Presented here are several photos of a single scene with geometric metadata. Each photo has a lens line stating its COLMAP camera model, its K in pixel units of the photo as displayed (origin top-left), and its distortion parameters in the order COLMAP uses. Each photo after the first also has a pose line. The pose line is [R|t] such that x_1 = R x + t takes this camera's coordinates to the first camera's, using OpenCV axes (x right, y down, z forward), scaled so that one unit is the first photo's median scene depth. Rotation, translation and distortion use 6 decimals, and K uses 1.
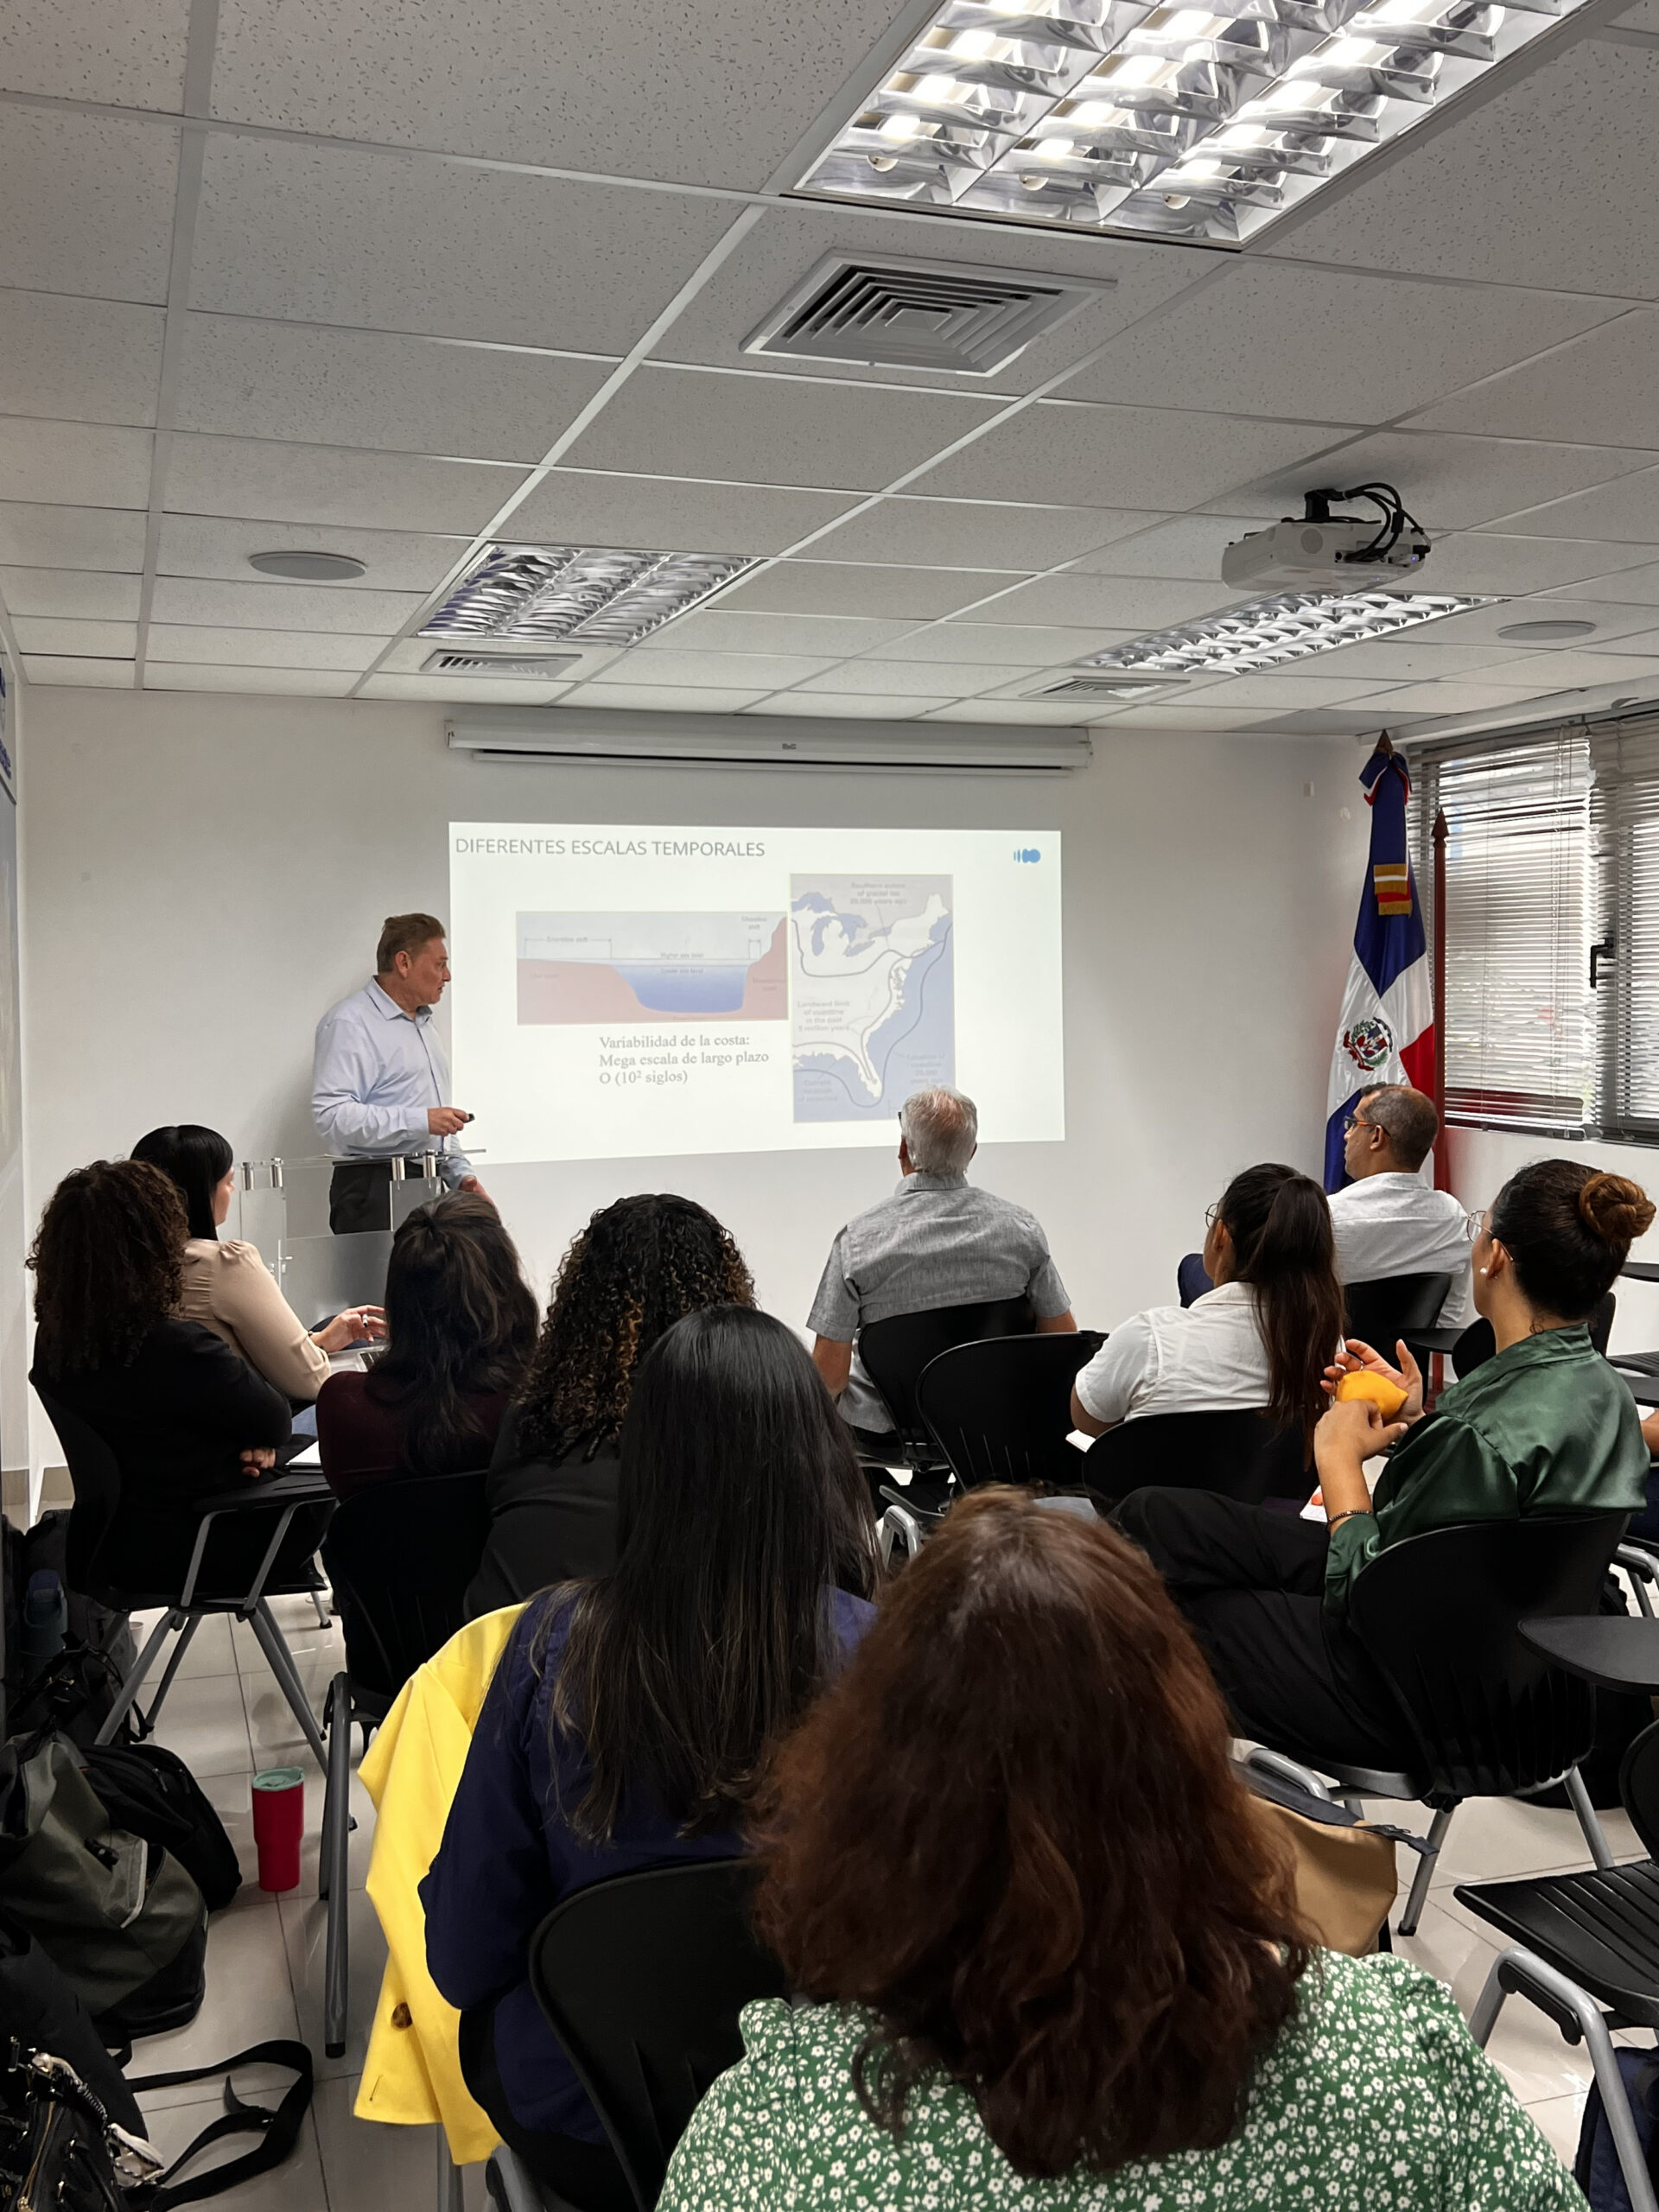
lens RADIAL K [[2029.7, 0, 826.2], [0, 2029.7, 1096.4], [0, 0, 1]] dist [0.094133, -0.119141]
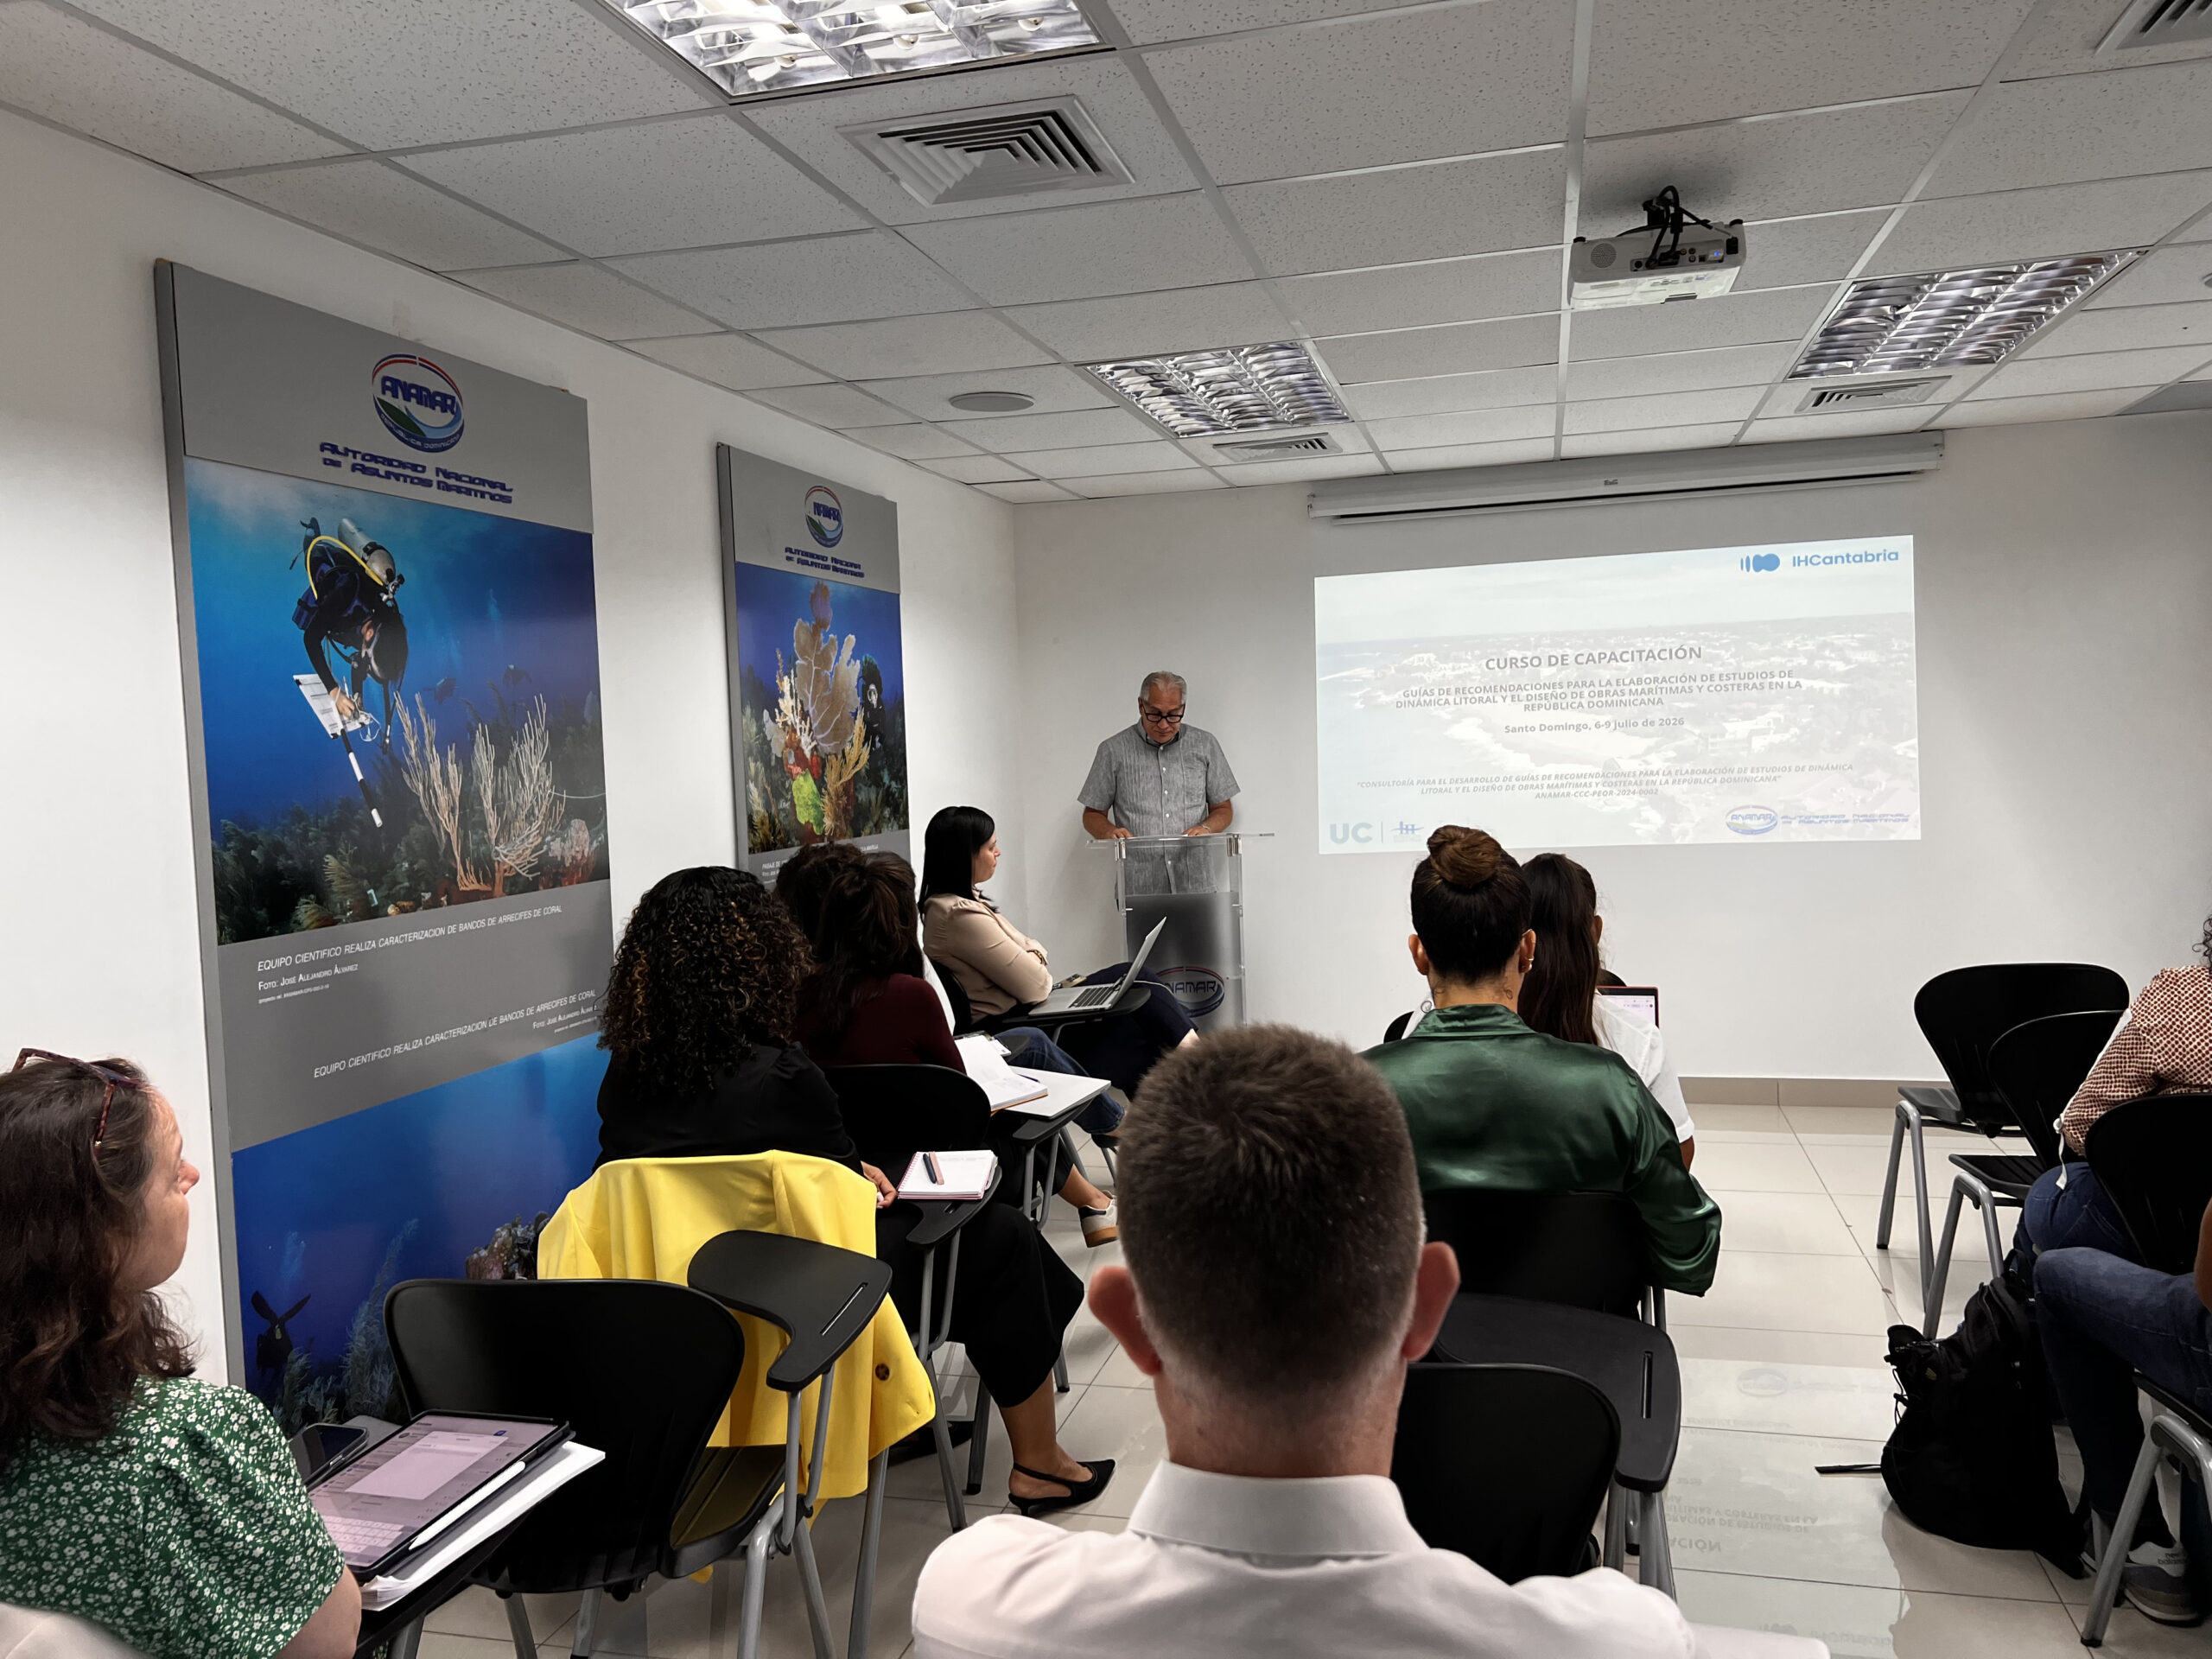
lens RADIAL K [[1654.3, 0, 1095.8], [0, 1654.3, 854.1], [0, 0, 1]] dist [0.054322, -0.067196]
pose [[0.828938, 0.015708, -0.559120, 0.445928], [0.002252, 0.999504, 0.031418, 0.003661], [0.559336, -0.027303, 0.828491, 0.137329]]
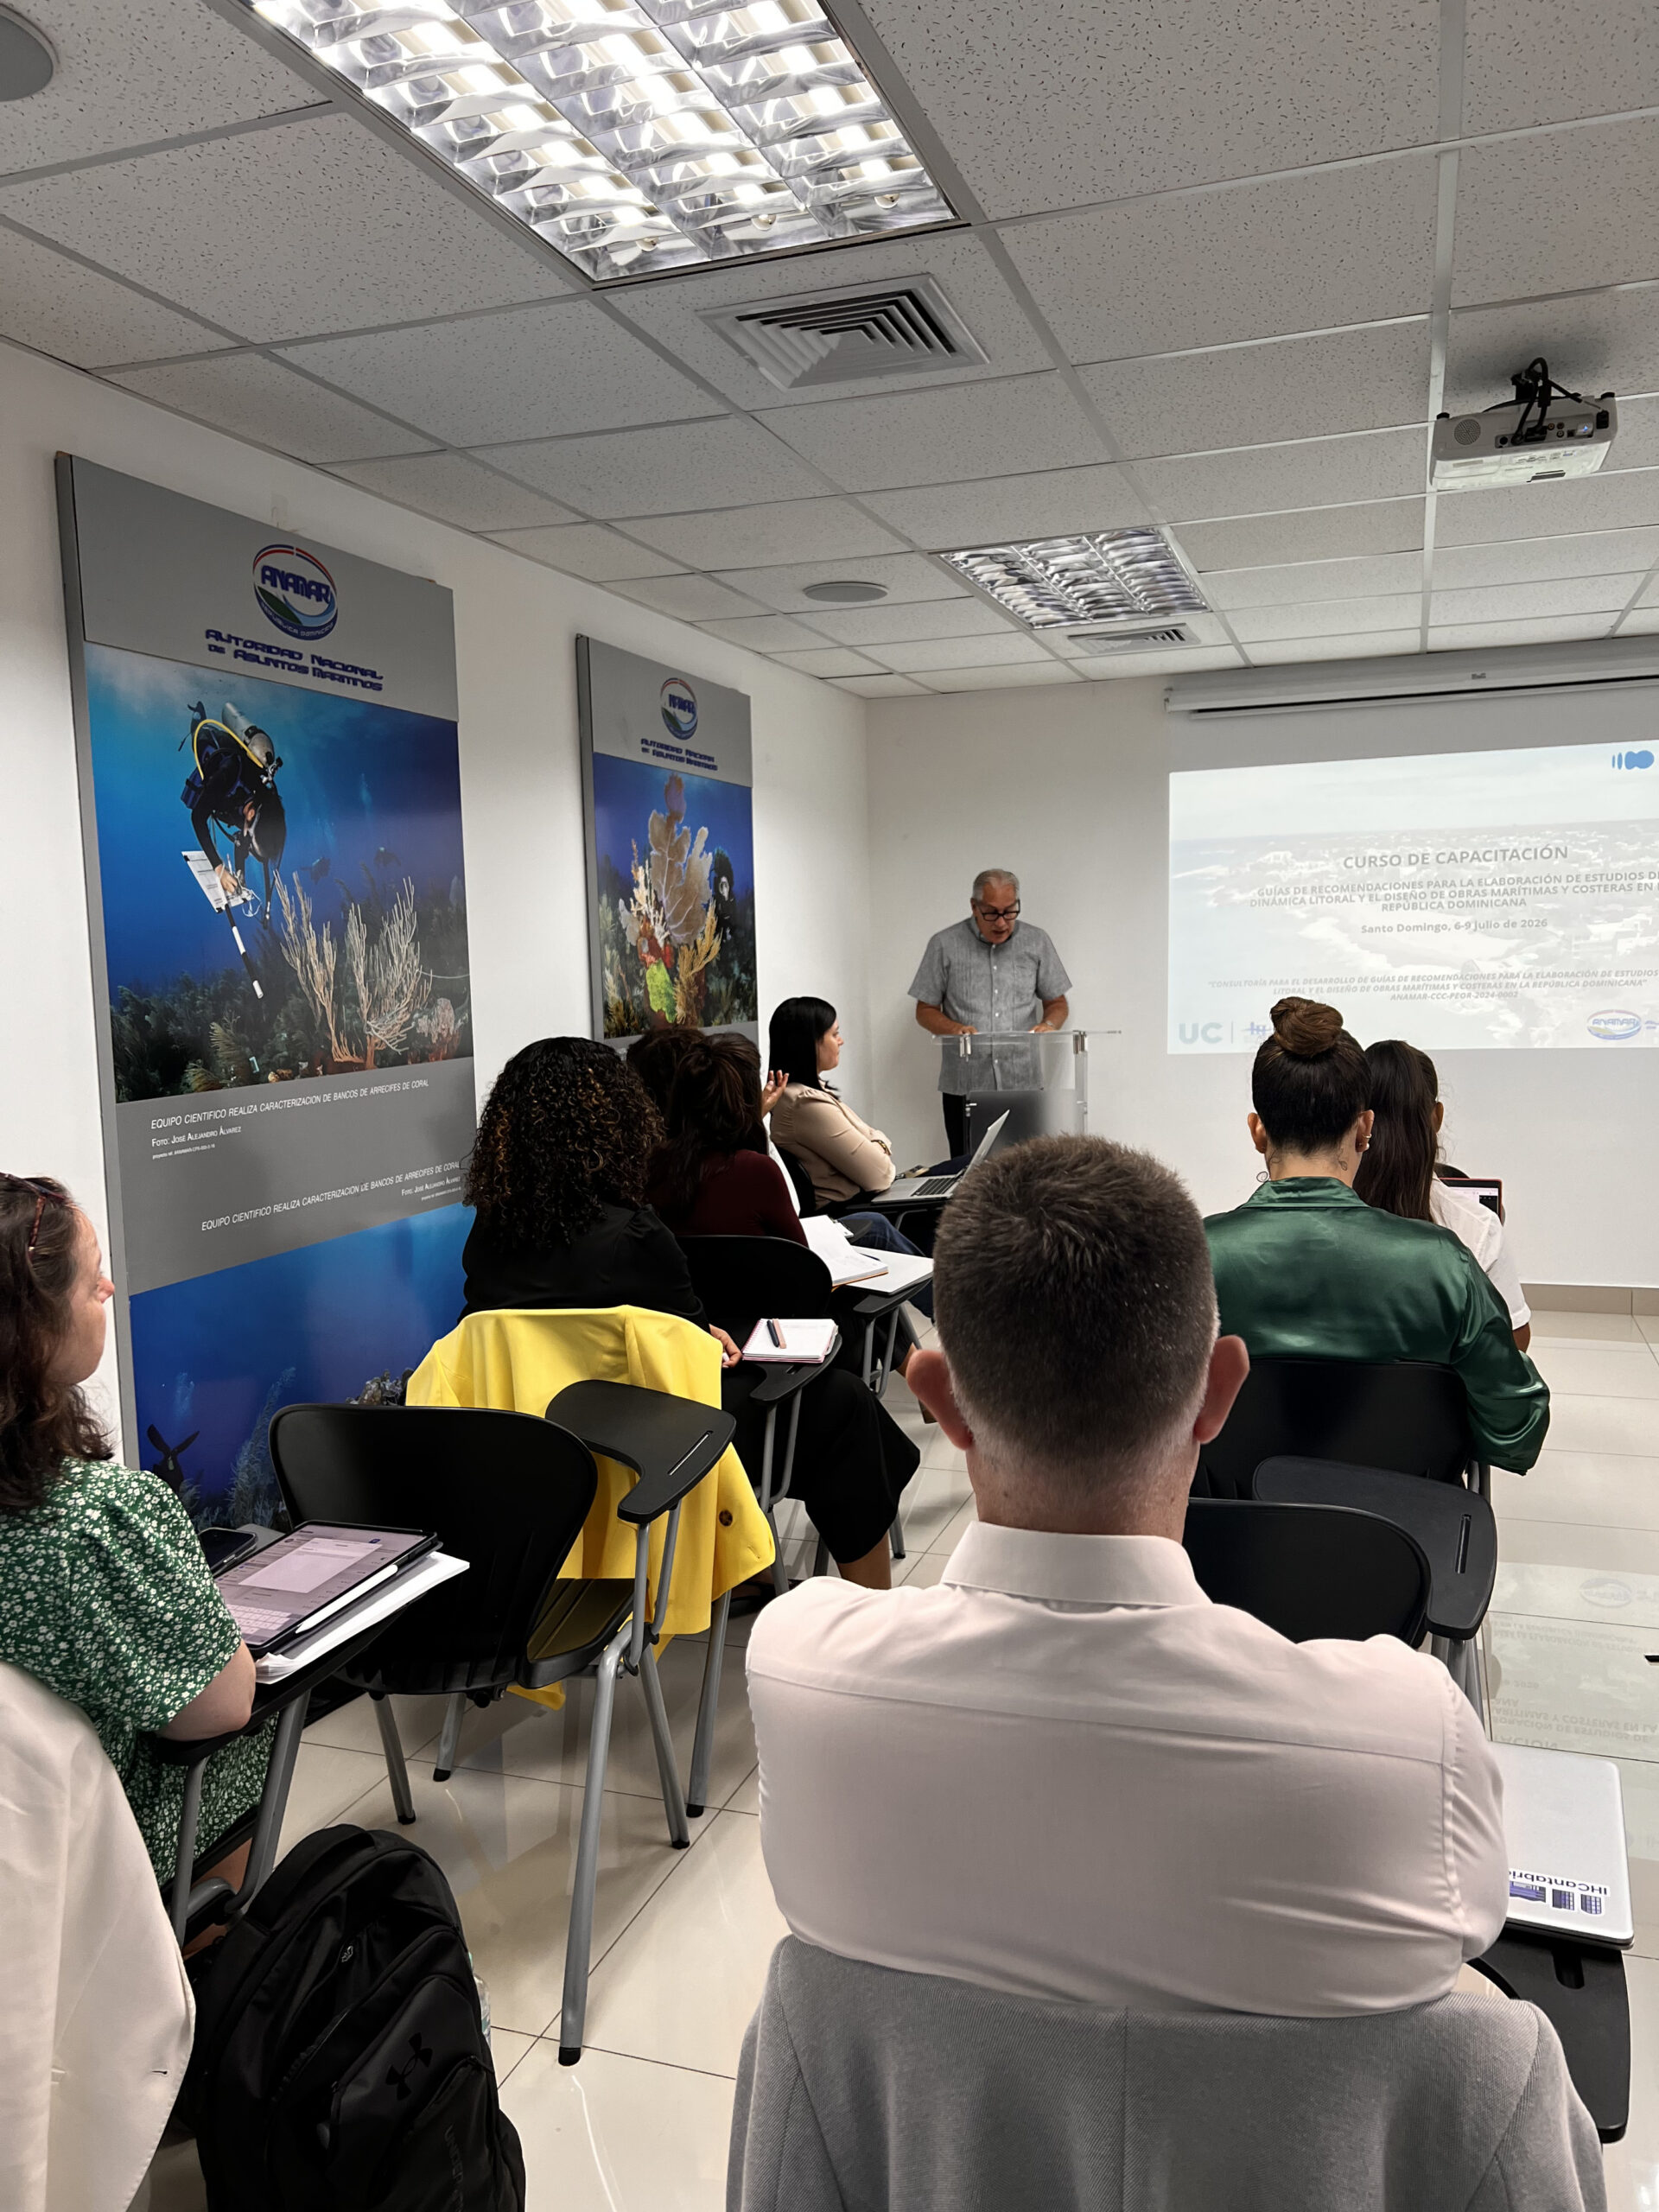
lens RADIAL K [[1657.6, 0, 822.8], [0, 1657.6, 1148.1], [0, 0, 1]] dist [0.010332, 0.001185]
pose [[0.784729, 0.059915, -0.616937, 0.460650], [-0.010745, 0.996483, 0.083108, 0.016301], [0.619746, -0.058588, 0.782613, 0.122814]]
